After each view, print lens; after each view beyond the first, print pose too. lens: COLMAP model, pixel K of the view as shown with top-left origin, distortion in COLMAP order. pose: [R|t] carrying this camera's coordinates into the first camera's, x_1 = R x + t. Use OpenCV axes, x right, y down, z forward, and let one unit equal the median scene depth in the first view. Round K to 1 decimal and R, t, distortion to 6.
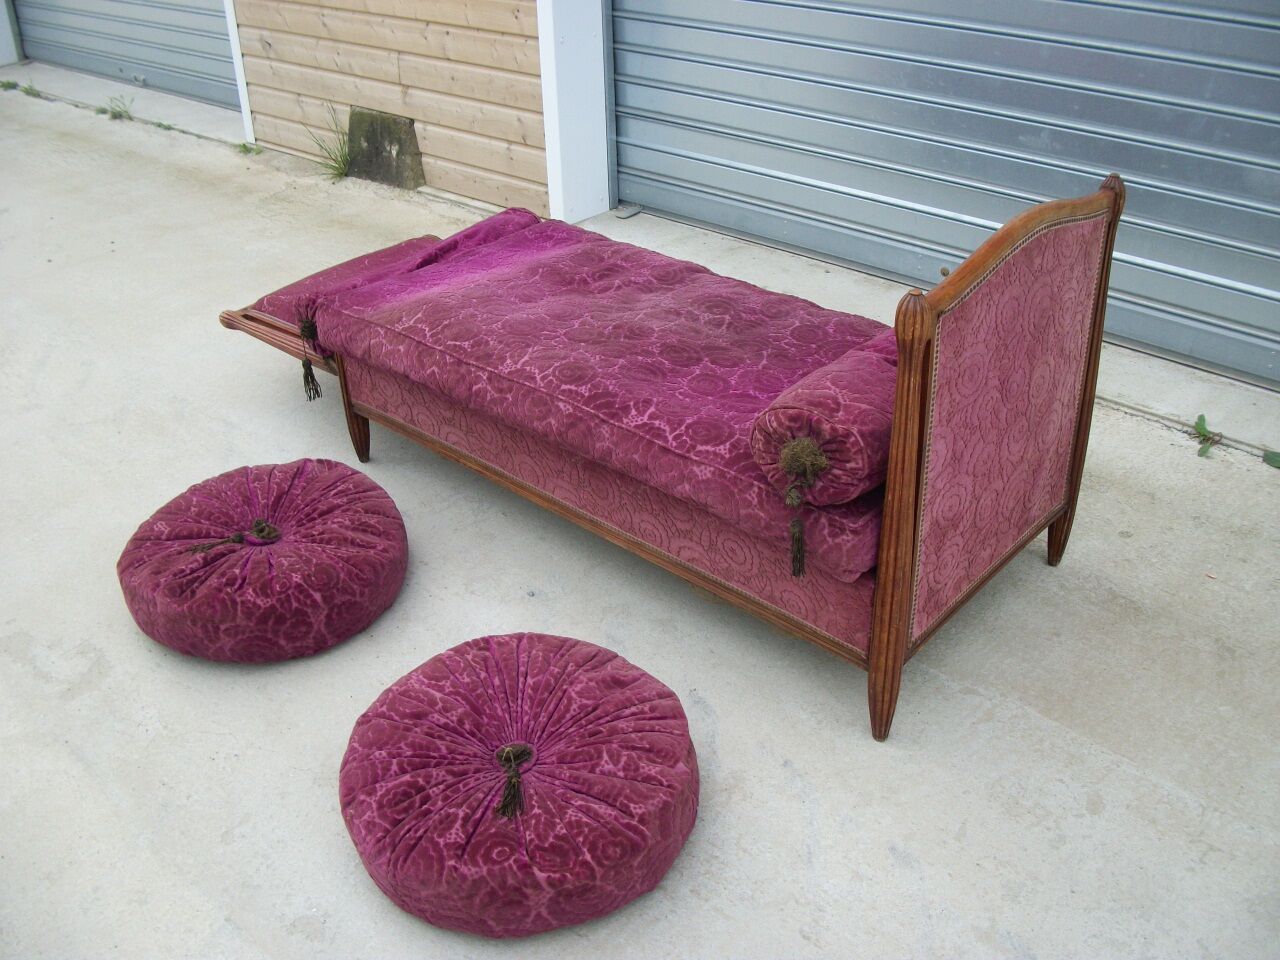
lens RADIAL K [[1224.2, 0, 664.2], [0, 1224.2, 474.6], [0, 0, 1]] dist [-0.140329, 0.071222]
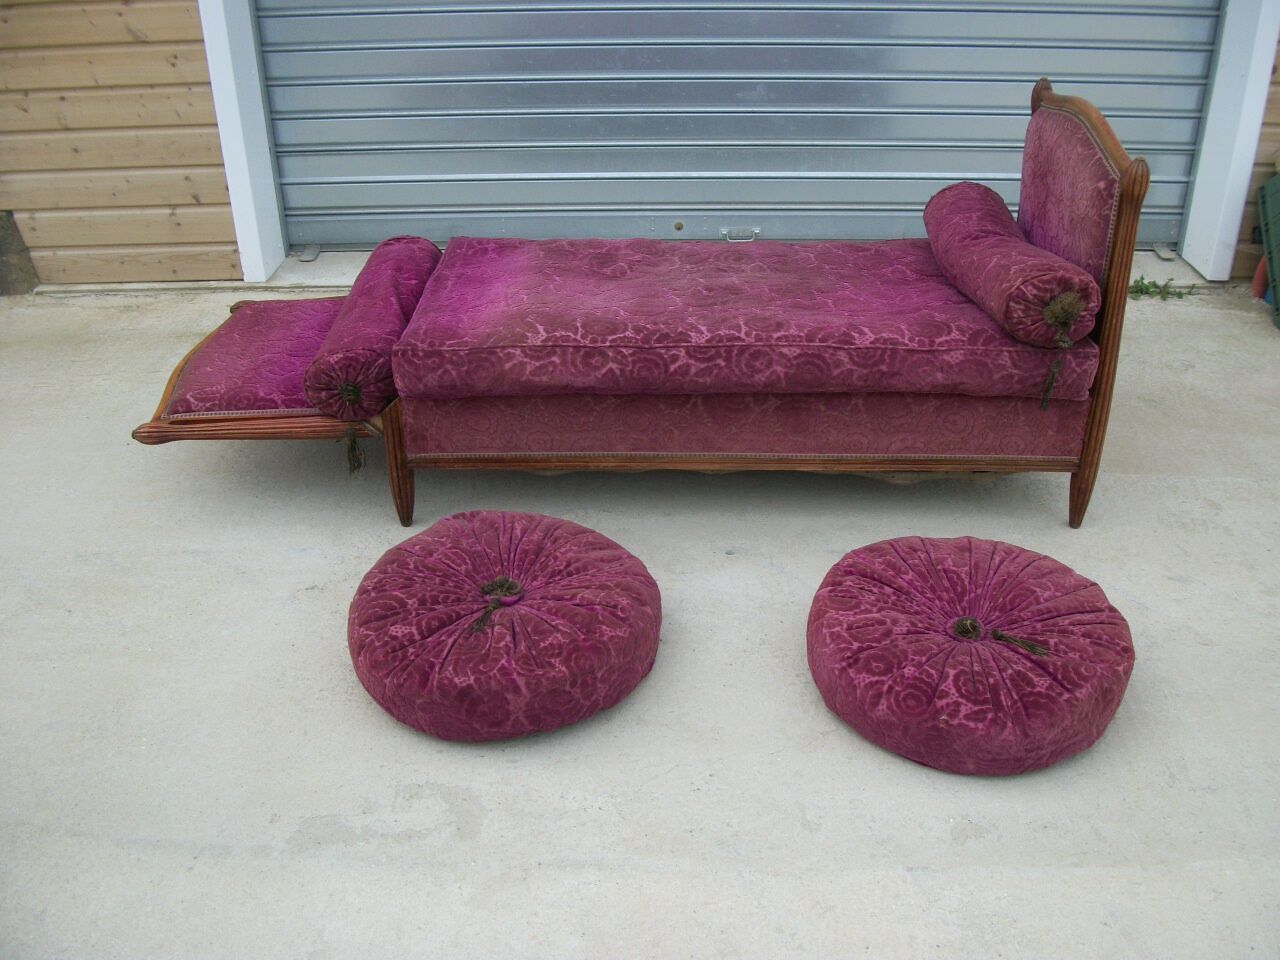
lens RADIAL K [[1224.2, 0, 664.2], [0, 1224.2, 474.6], [0, 0, 1]] dist [-0.140329, 0.071222]
pose [[0.752562, -0.313205, 0.579270, -0.581290], [0.329515, 0.940709, 0.080540, -0.053195], [-0.570150, 0.130267, 0.811147, 0.139469]]
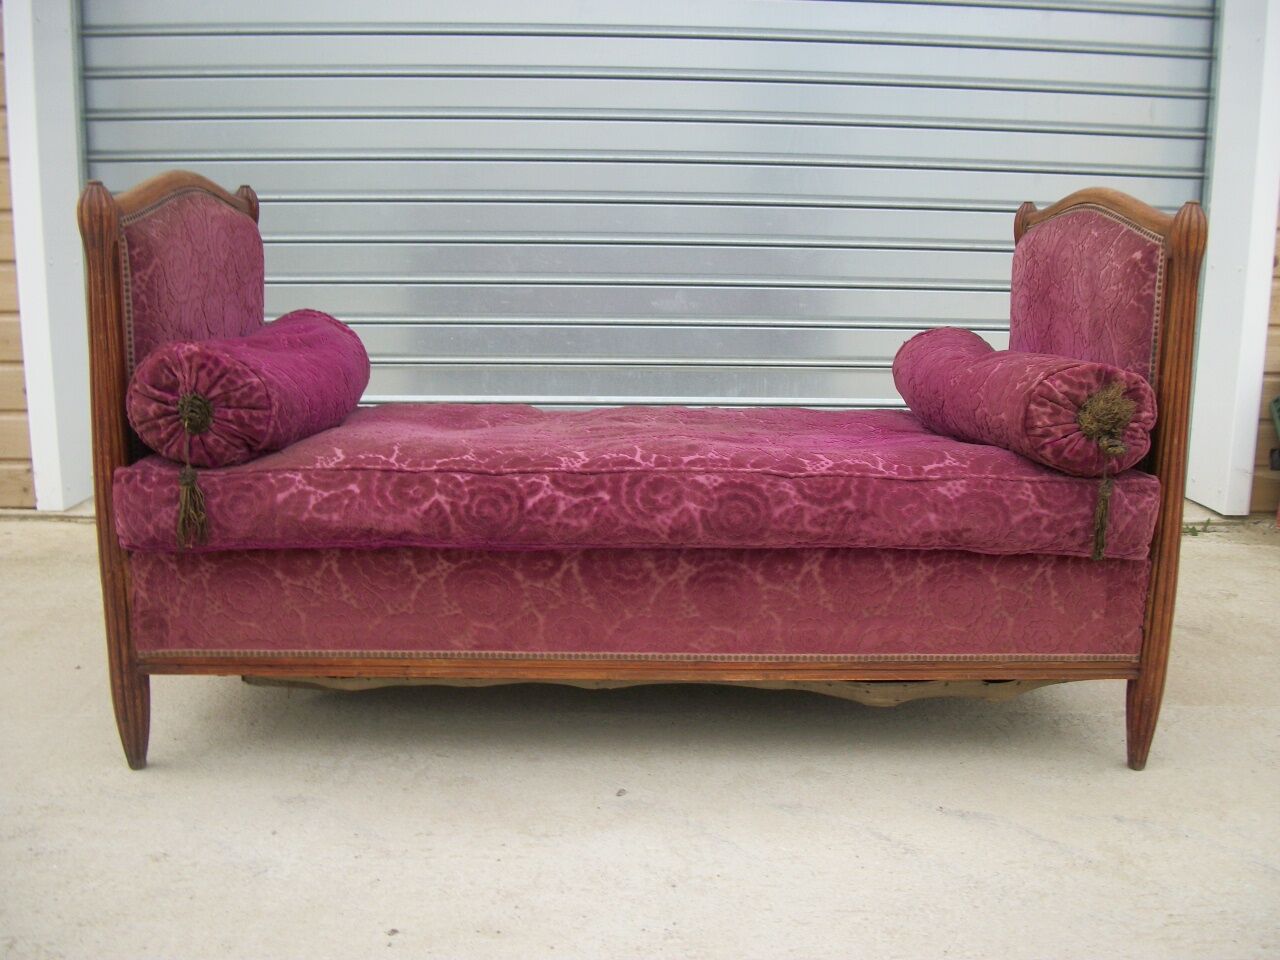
lens RADIAL K [[1224.2, 0, 664.2], [0, 1224.2, 474.6], [0, 0, 1]] dist [-0.140329, 0.071222]
pose [[0.721346, -0.111480, 0.683543, -0.417684], [0.331562, 0.922096, -0.199514, 0.054955], [-0.608051, 0.370556, 0.702113, 0.355512]]
